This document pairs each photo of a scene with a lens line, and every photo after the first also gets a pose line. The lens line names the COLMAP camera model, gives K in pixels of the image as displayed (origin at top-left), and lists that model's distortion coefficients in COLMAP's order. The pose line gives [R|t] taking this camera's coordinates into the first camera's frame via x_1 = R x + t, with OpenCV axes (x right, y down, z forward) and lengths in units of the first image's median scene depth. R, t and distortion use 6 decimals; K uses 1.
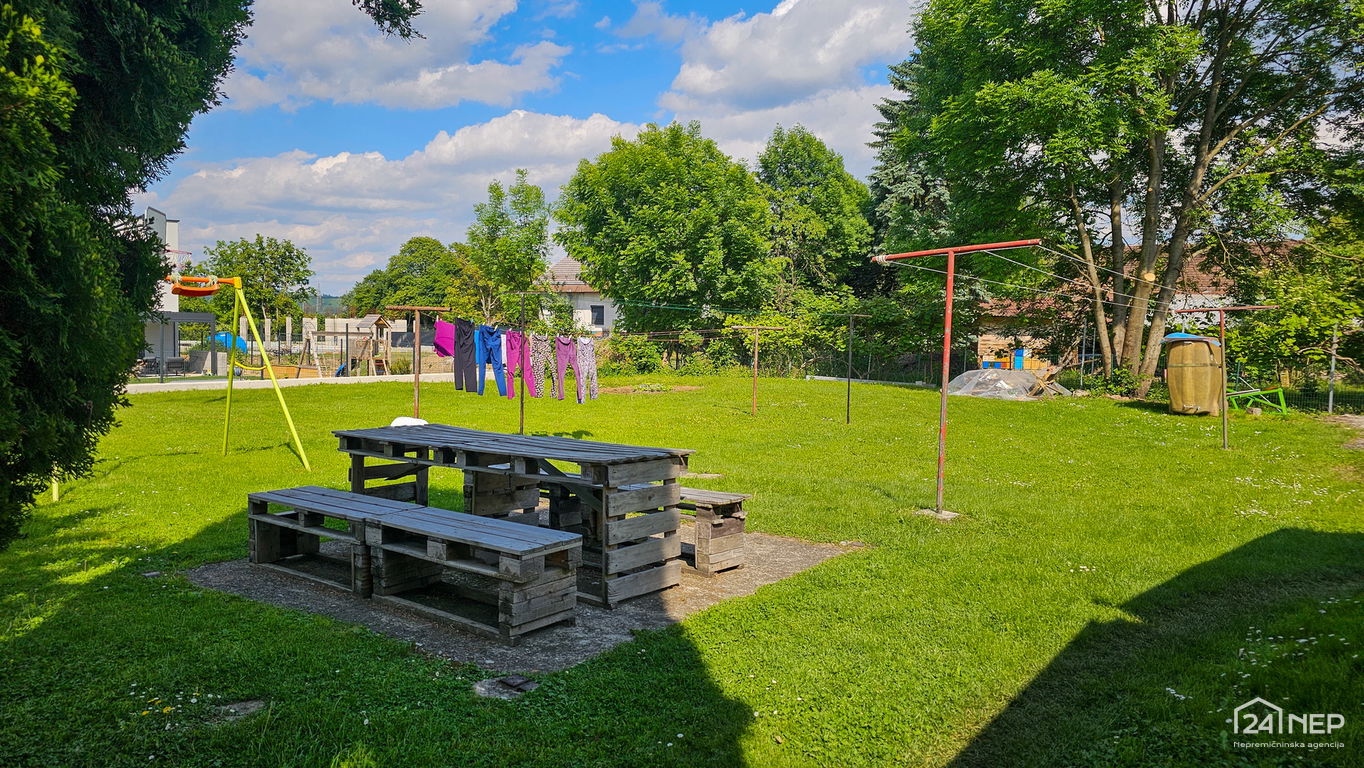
lens RADIAL K [[929.0, 0, 682.0], [0, 929.0, 384.0], [0, 0, 1]] dist [0.003897, 0.000662]
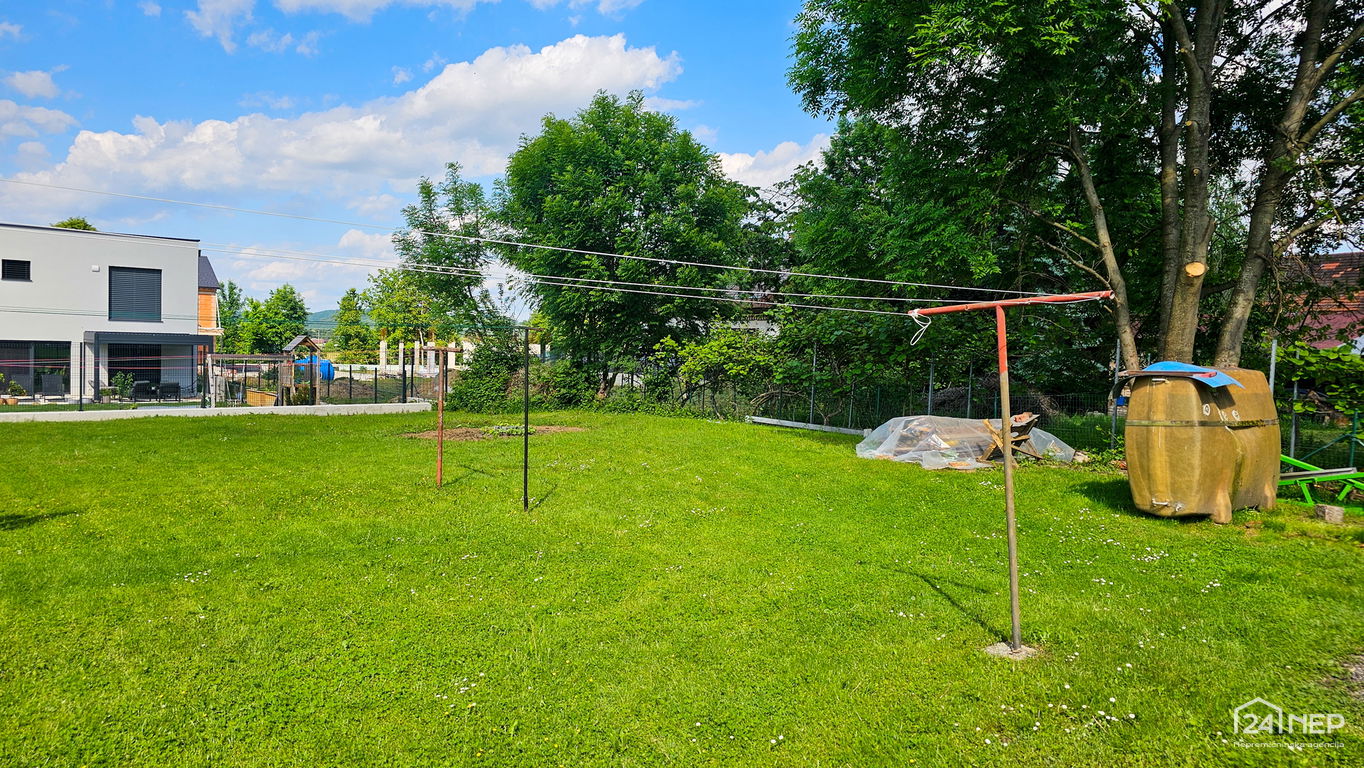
lens RADIAL K [[929.0, 0, 682.0], [0, 929.0, 384.0], [0, 0, 1]] dist [0.003897, 0.000662]
pose [[0.972089, 0.010117, -0.234392, 0.324360], [-0.016572, 0.999535, -0.025589, -0.019483], [0.234024, 0.028760, 0.971805, 0.343142]]
